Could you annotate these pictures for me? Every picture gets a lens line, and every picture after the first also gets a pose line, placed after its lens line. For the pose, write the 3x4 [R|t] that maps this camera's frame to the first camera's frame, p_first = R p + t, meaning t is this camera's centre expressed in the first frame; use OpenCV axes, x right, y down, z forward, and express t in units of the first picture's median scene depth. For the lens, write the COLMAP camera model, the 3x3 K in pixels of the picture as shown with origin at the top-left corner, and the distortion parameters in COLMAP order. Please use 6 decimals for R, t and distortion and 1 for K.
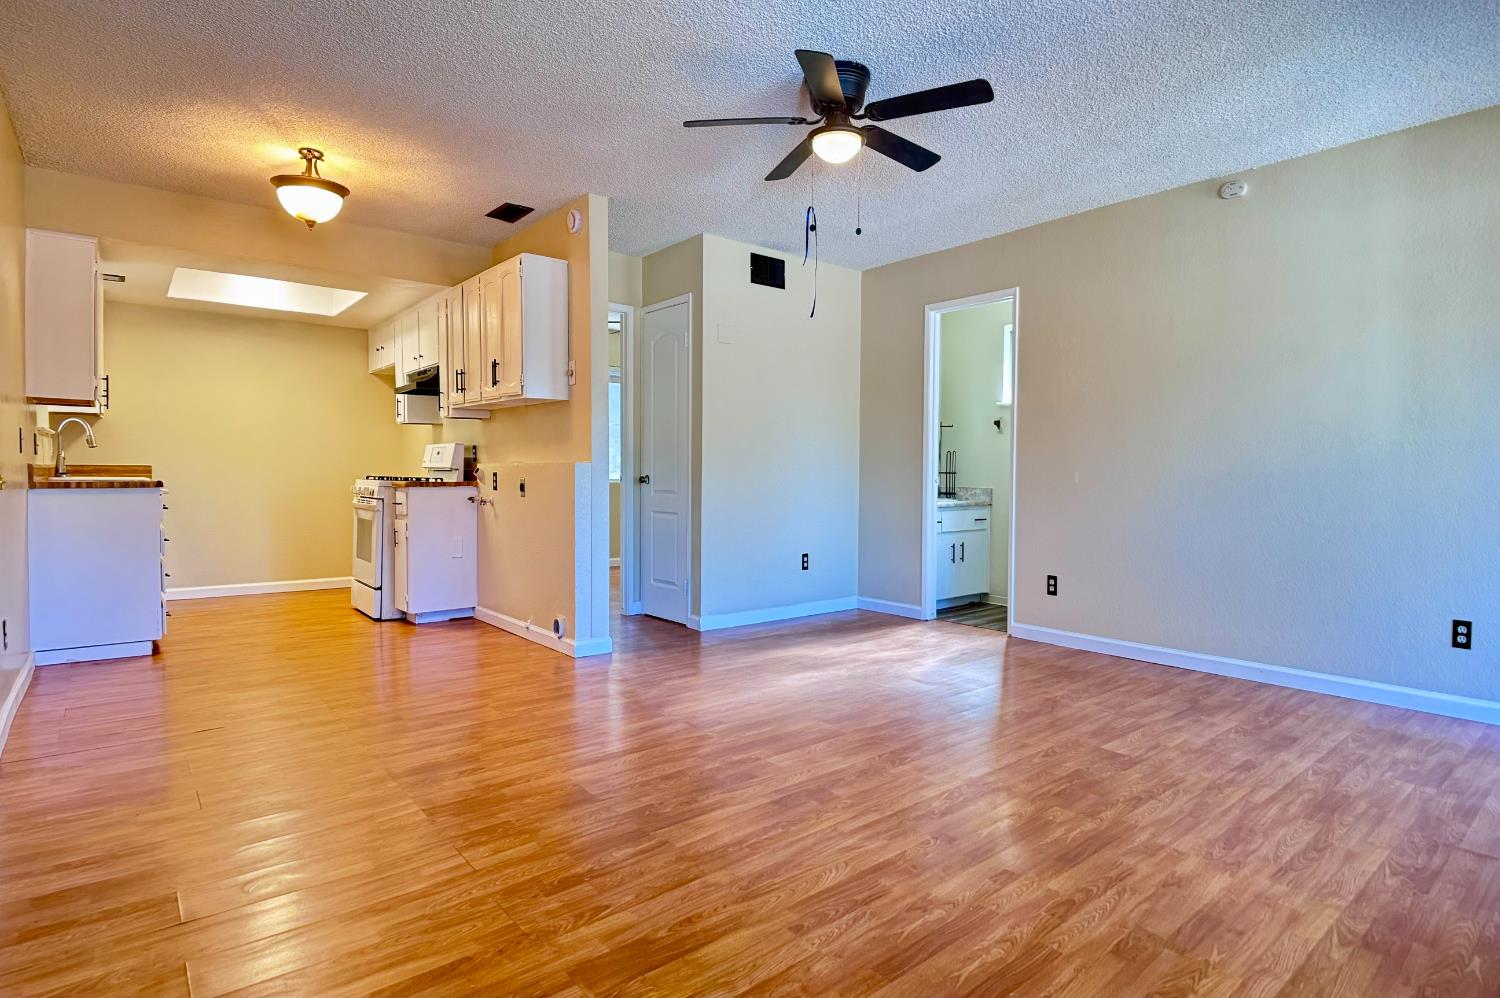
lens RADIAL K [[786.6, 0, 748.4], [0, 786.6, 490.0], [0, 0, 1]] dist [0.004800, -0.018512]
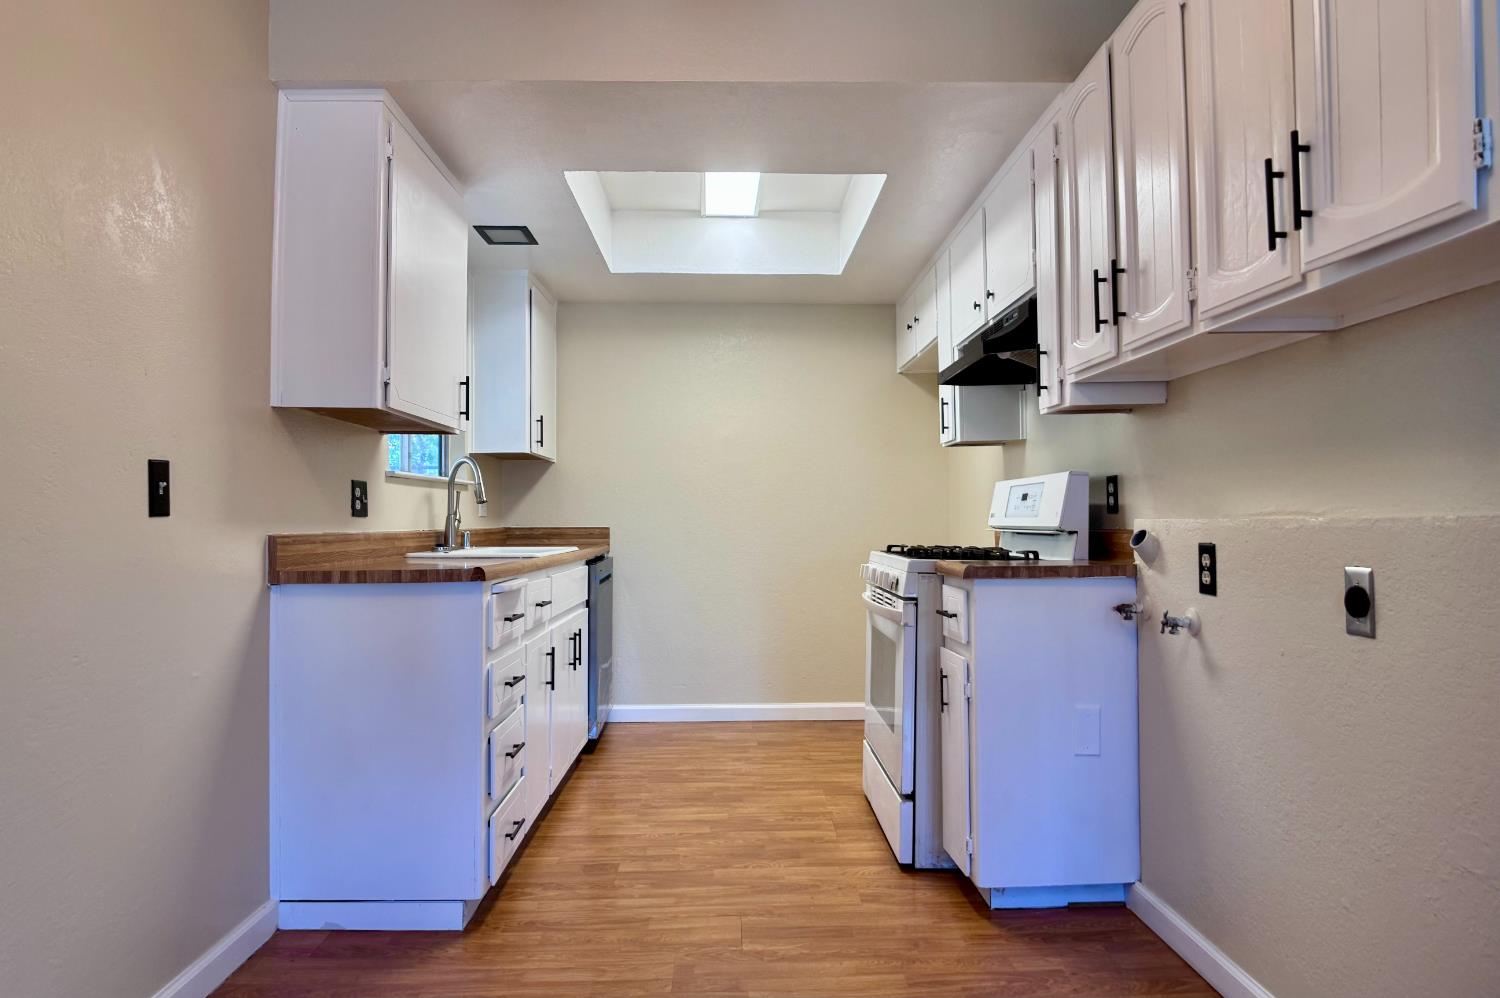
lens RADIAL K [[778.1, 0, 750.0], [0, 778.1, 499.0], [0, 0, 1]] dist [-0.003878, -0.012064]
pose [[0.791782, -0.028948, -0.610118, -0.352642], [-0.001195, 0.998801, -0.048940, -0.033060], [0.610803, 0.039479, 0.790798, 0.778155]]
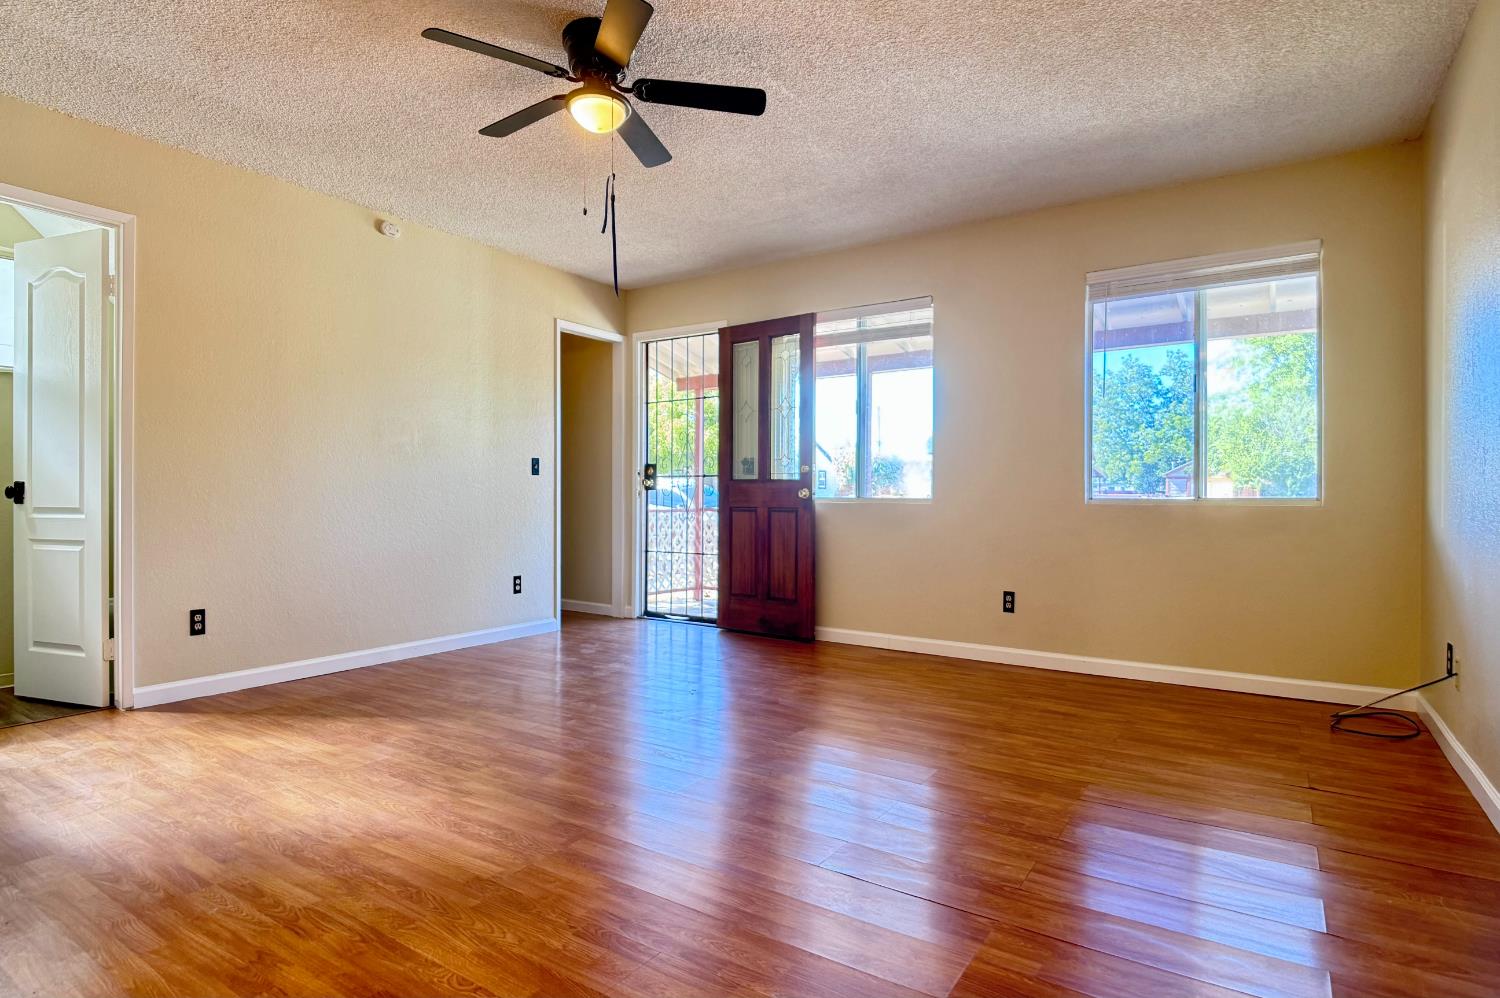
lens RADIAL K [[778.1, 0, 750.0], [0, 778.1, 499.0], [0, 0, 1]] dist [-0.003878, -0.012064]
pose [[-0.291215, -0.011417, 0.956589, -0.606359], [0.019600, 0.999648, 0.017898, -0.003756], [-0.956457, 0.023962, -0.290889, 0.832455]]
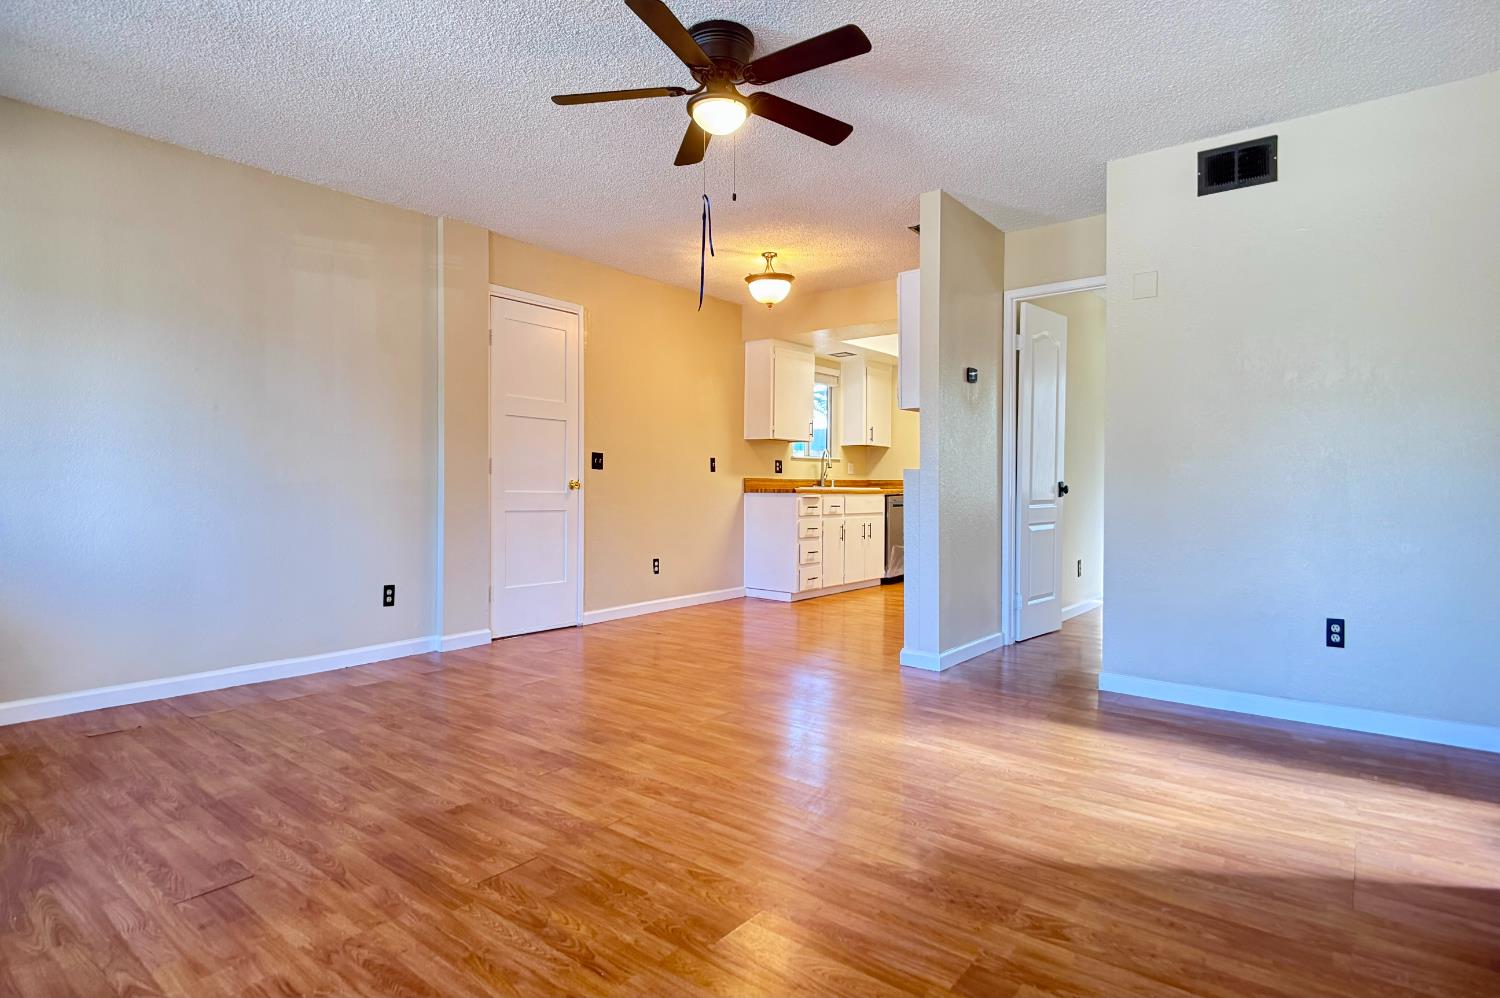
lens RADIAL K [[778.1, 0, 750.0], [0, 778.1, 499.0], [0, 0, 1]] dist [-0.003878, -0.012064]
pose [[0.207494, 0.011508, -0.978169, 0.760172], [-0.026129, 0.999639, 0.006218, 0.001162], [0.977887, 0.024269, 0.207720, 0.647079]]
